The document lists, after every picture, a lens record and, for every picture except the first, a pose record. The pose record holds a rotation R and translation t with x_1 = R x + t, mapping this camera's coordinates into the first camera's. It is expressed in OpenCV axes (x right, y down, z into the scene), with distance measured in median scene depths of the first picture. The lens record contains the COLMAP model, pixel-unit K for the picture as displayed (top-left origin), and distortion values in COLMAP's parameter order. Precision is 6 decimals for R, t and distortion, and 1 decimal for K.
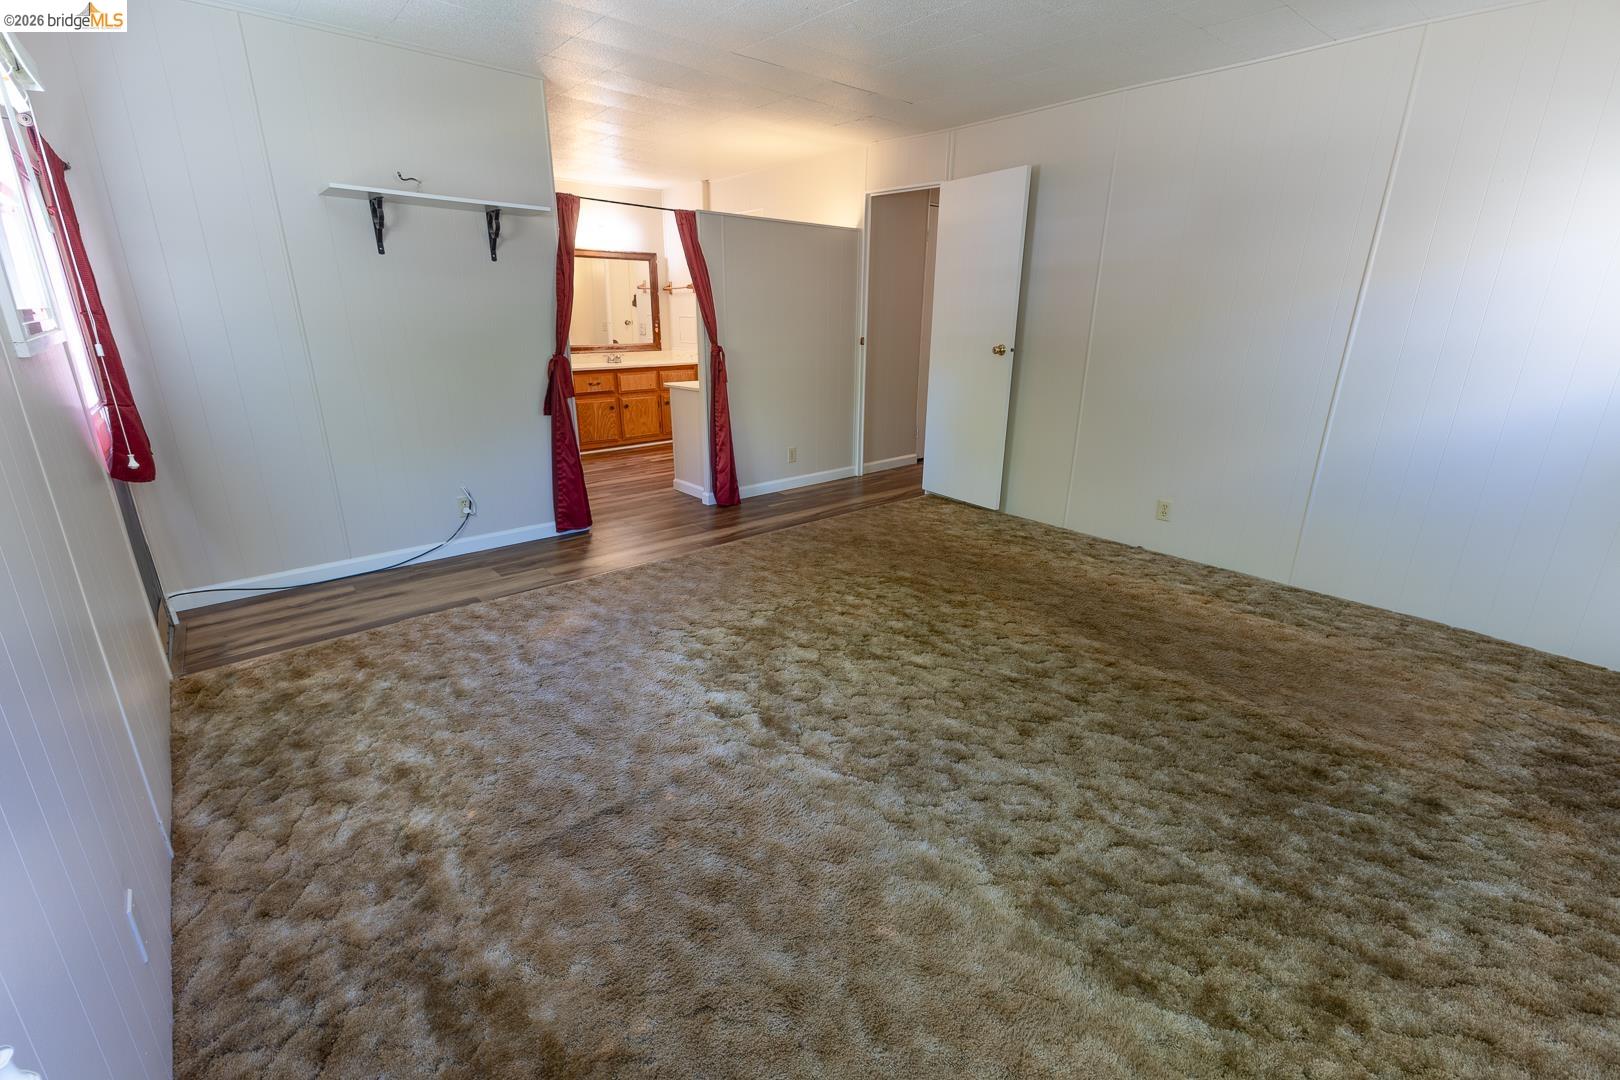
lens RADIAL K [[702.1, 0, 808.4], [0, 702.1, 538.6], [0, 0, 1]] dist [0.003699, 0.000368]
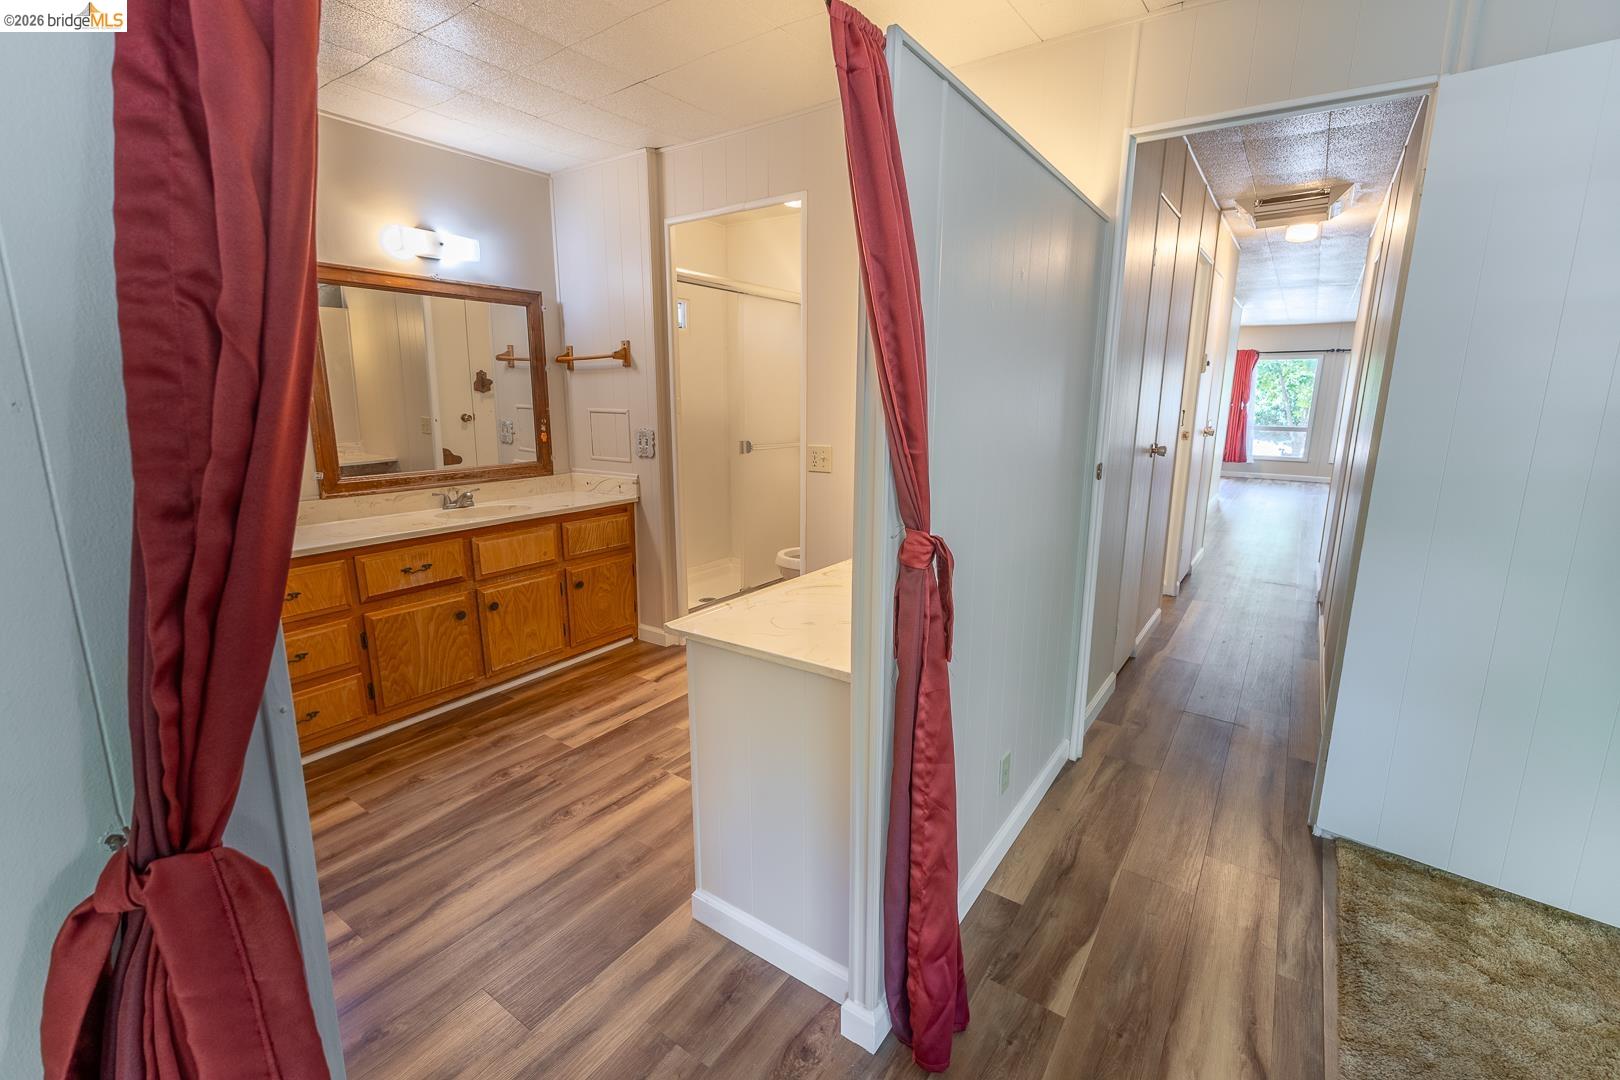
lens RADIAL K [[702.1, 0, 809.8], [0, 702.1, 539.1], [0, 0, 1]] dist [0.003699, 0.000368]
pose [[0.970399, -0.052886, 0.235646, -0.161509], [0.078012, 0.992064, -0.098607, -0.167069], [-0.228561, 0.114071, 0.966824, 0.495968]]
